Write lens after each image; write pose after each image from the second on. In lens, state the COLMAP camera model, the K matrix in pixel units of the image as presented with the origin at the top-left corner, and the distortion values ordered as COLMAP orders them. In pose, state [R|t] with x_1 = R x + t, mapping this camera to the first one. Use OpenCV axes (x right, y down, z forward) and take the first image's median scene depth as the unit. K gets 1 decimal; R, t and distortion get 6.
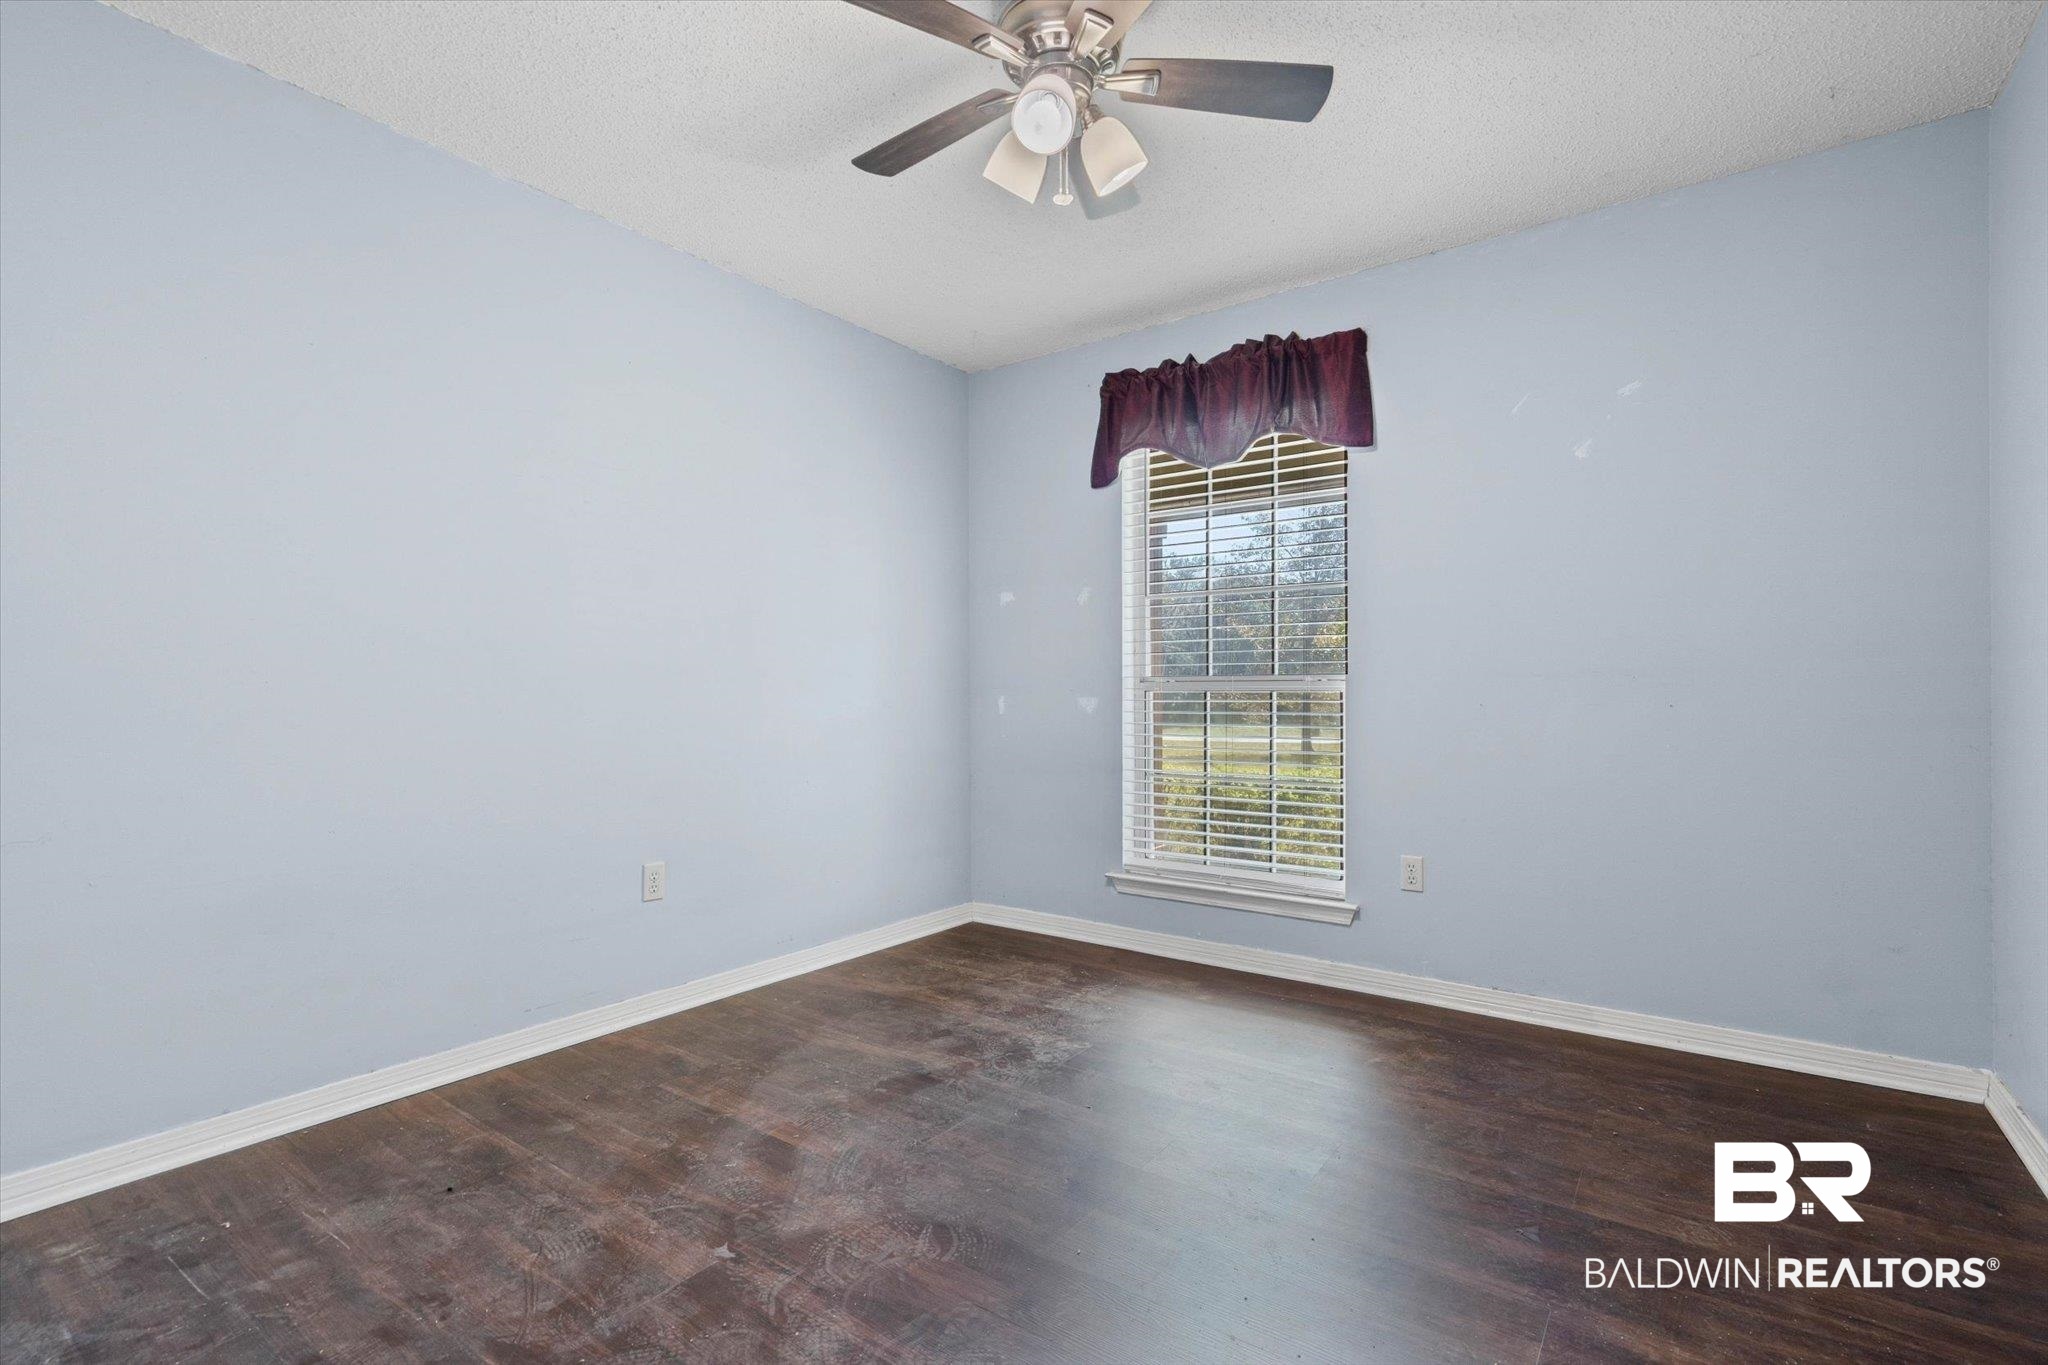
lens RADIAL K [[942.2, 0, 1022.5], [0, 942.2, 688.8], [0, 0, 1]] dist [-0.001516, 0.001504]
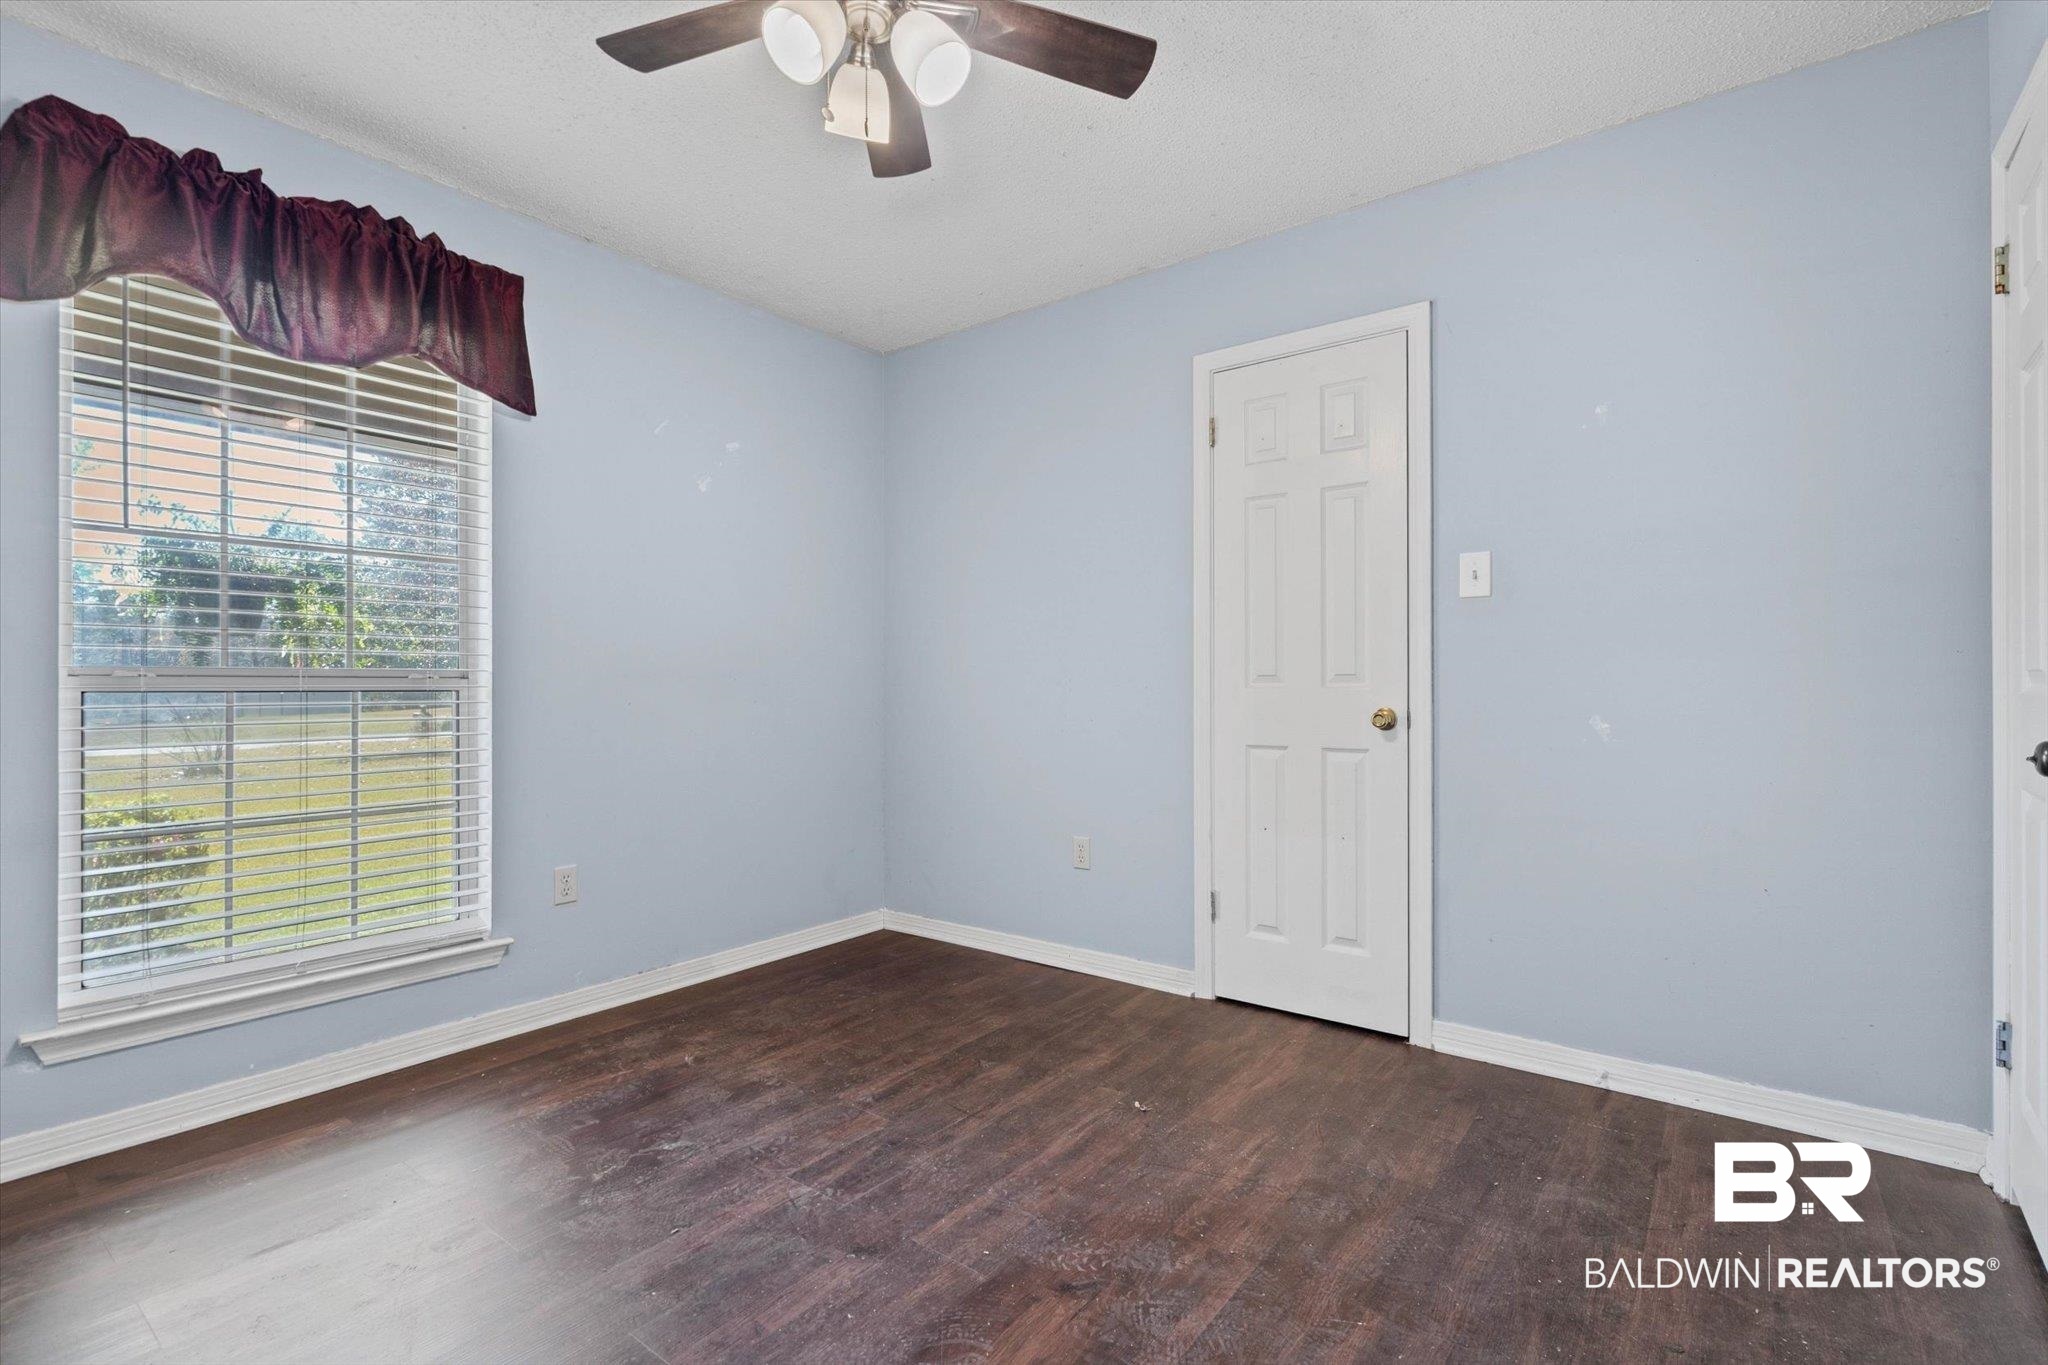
lens RADIAL K [[942.2, 0, 1024.5], [0, 942.2, 686.8], [0, 0, 1]] dist [-0.001516, 0.001504]
pose [[0.012168, 0.004664, 0.999915, -0.505513], [0.002884, 0.999985, -0.004699, 0.004646], [-0.999922, 0.002941, 0.012154, 0.515250]]
